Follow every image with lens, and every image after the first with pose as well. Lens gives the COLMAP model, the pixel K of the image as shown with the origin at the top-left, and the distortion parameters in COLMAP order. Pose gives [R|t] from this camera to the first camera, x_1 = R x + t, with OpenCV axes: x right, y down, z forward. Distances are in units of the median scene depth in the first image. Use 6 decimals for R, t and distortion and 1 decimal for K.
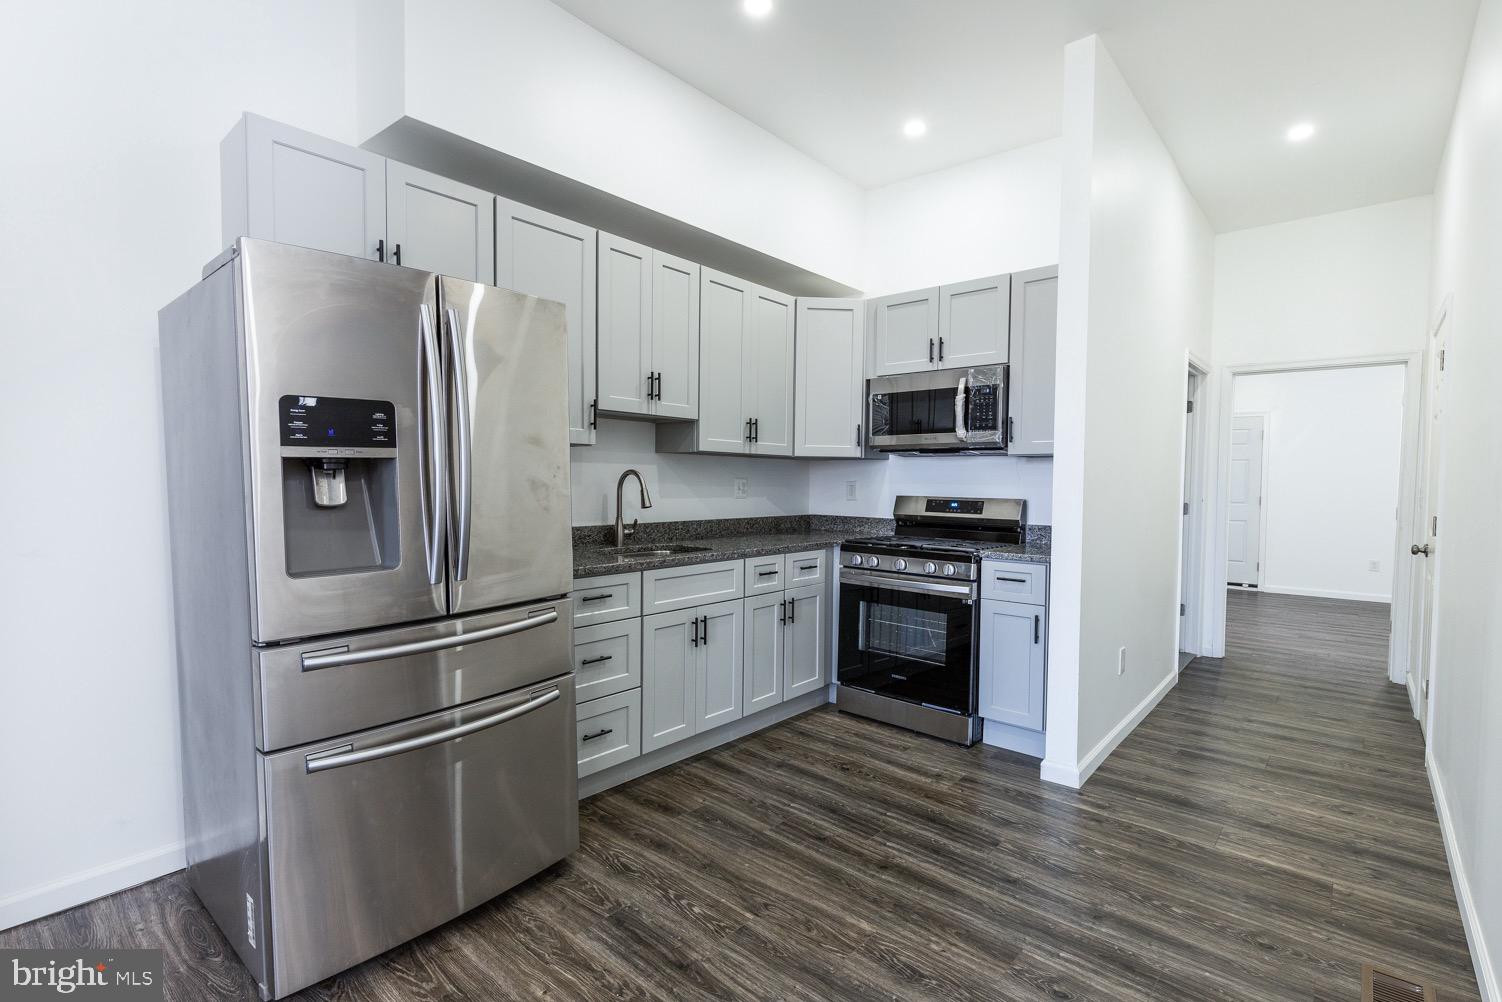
lens RADIAL K [[684.5, 0, 737.5], [0, 684.5, 492.6], [0, 0, 1]] dist [0.024911, 0.000849]
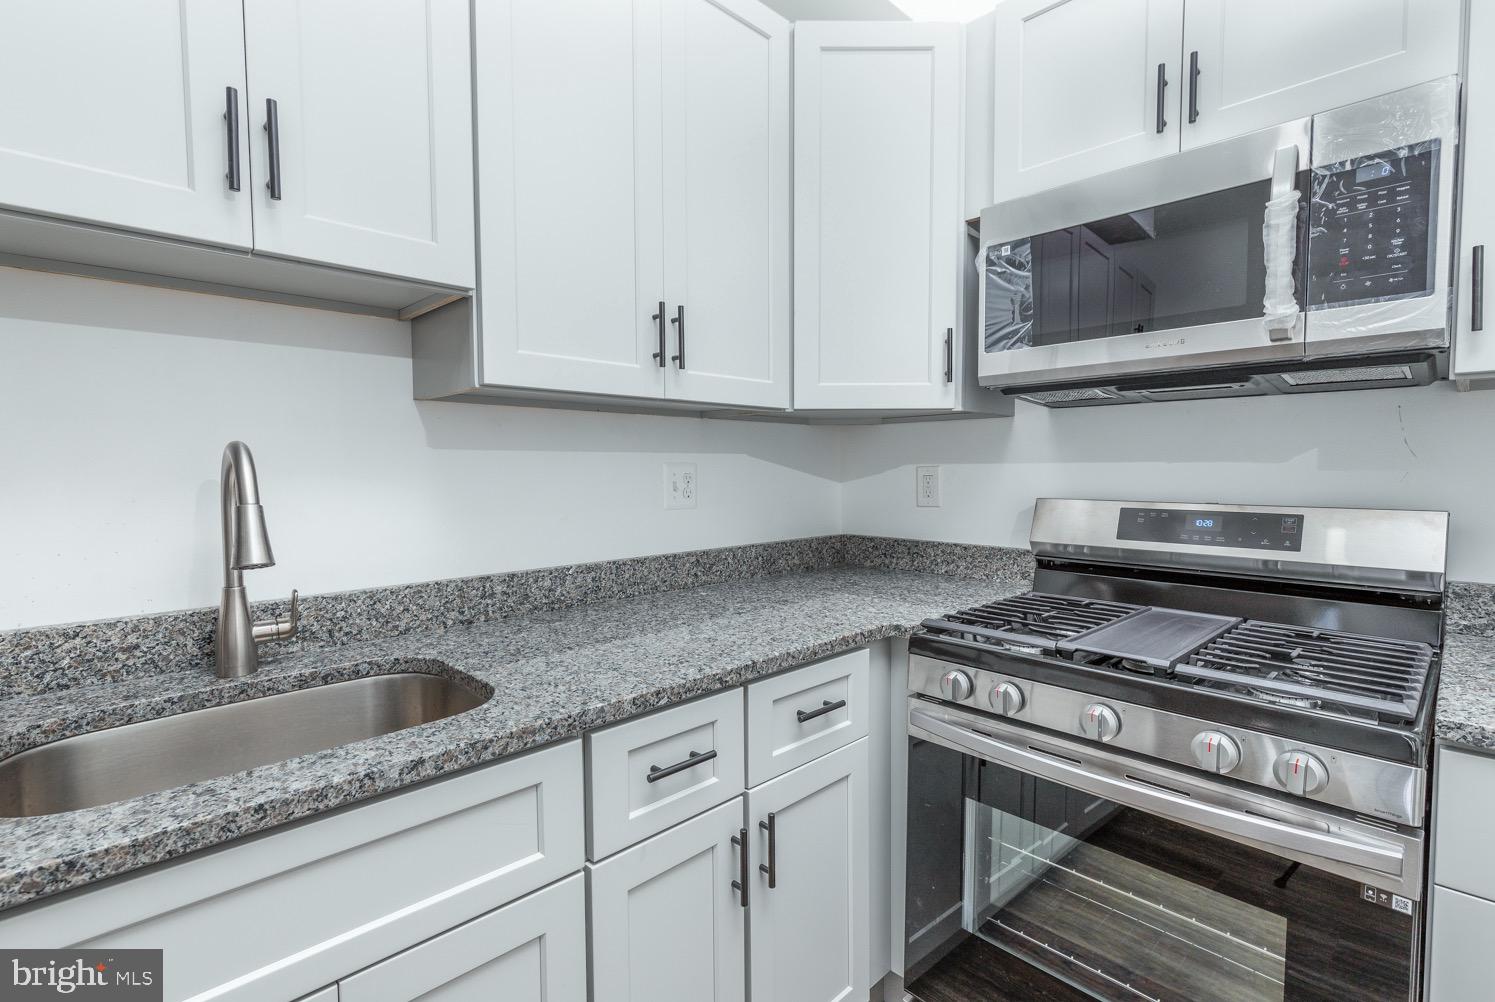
lens RADIAL K [[681.3, 0, 748.2], [0, 681.3, 490.1], [0, 0, 1]] dist [0.024911, 0.000849]
pose [[0.997785, -0.012506, -0.065334, 0.088124], [0.013440, 0.999813, 0.013871, -0.010774], [0.065149, -0.014718, 0.997767, 0.622351]]
